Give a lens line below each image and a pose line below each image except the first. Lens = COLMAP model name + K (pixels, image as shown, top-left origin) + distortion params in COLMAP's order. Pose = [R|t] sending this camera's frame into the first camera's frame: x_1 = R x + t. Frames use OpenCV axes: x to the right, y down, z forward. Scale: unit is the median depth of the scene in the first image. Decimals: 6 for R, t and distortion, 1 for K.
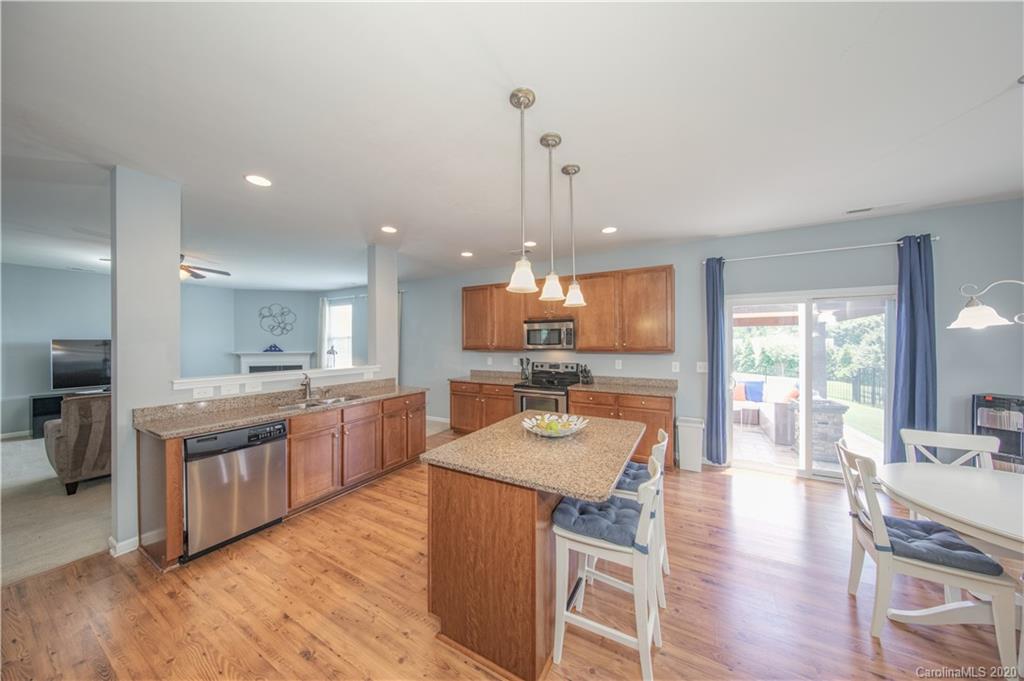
lens RADIAL K [[325.3, 0, 510.4], [0, 325.3, 342.4], [0, 0, 1]] dist [-0.007099, -0.000084]
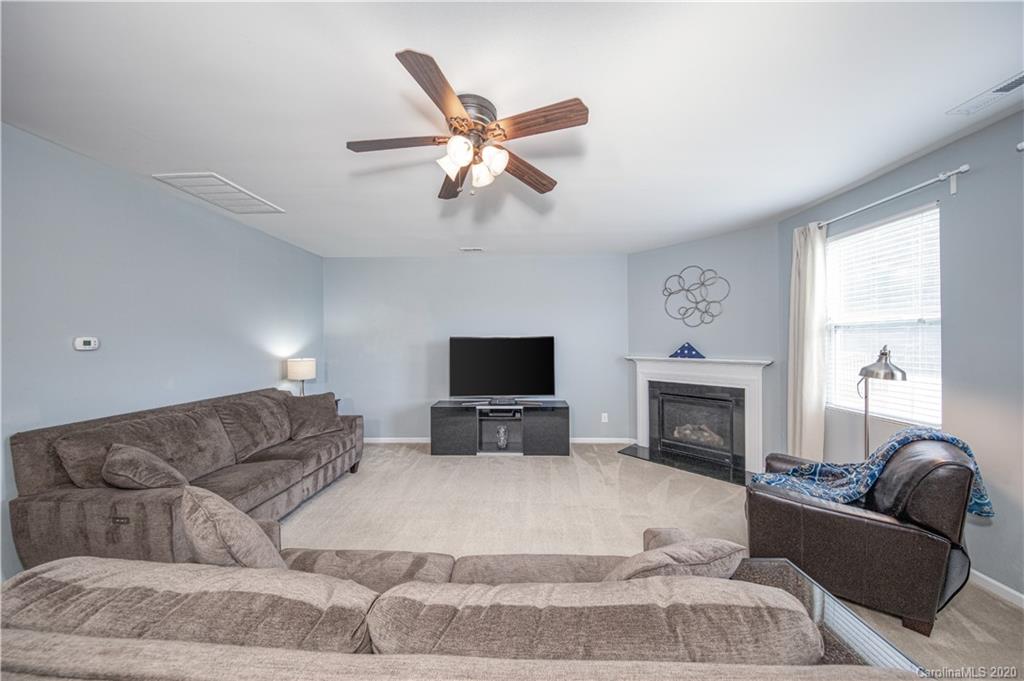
lens RADIAL K [[325.3, 0, 509.2], [0, 325.3, 343.6], [0, 0, 1]] dist [-0.007099, -0.000084]
pose [[0.450033, 0.000469, -0.893012, -0.641147], [0.008370, 0.999954, 0.004743, 0.002456], [0.892973, -0.009609, 0.450008, 0.828916]]
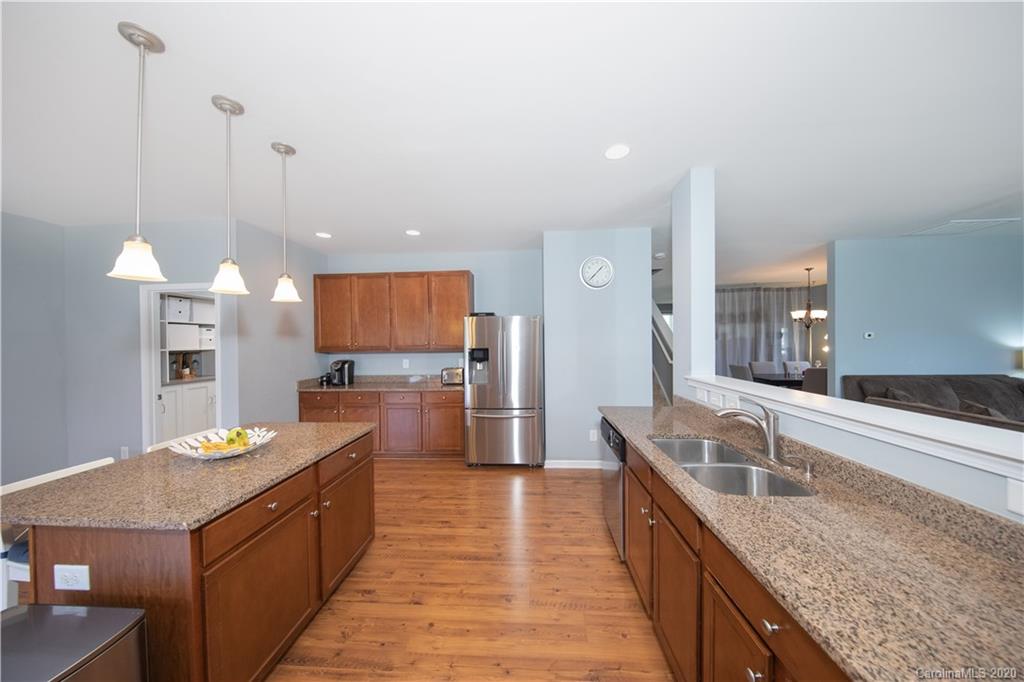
lens RADIAL K [[325.3, 0, 512.0], [0, 325.3, 339.2], [0, 0, 1]] dist [-0.007099, -0.000084]
pose [[-0.901645, 0.007161, -0.432418, -0.069316], [0.005296, 0.999971, 0.005517, -0.000963], [0.432445, 0.002684, -0.901656, 0.873723]]
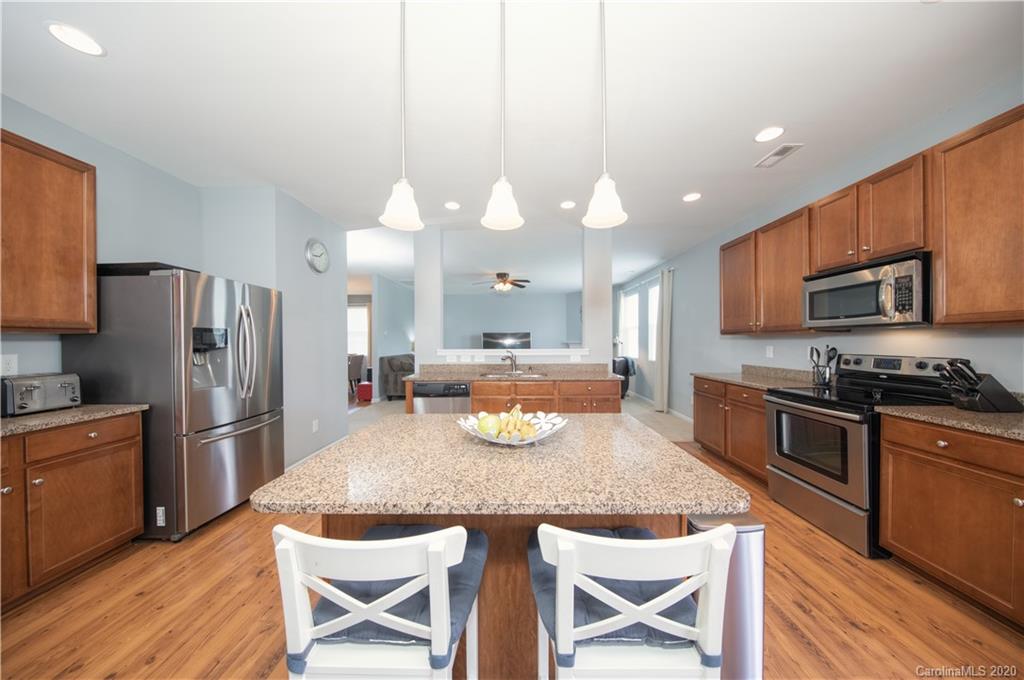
lens RADIAL K [[325.3, 0, 507.7], [0, 325.3, 342.7], [0, 0, 1]] dist [-0.007099, -0.000084]
pose [[0.452629, 0.002547, -0.891695, 0.295997], [0.002187, 0.999990, 0.003967, 0.040144], [0.891696, -0.003746, 0.452619, 0.295819]]
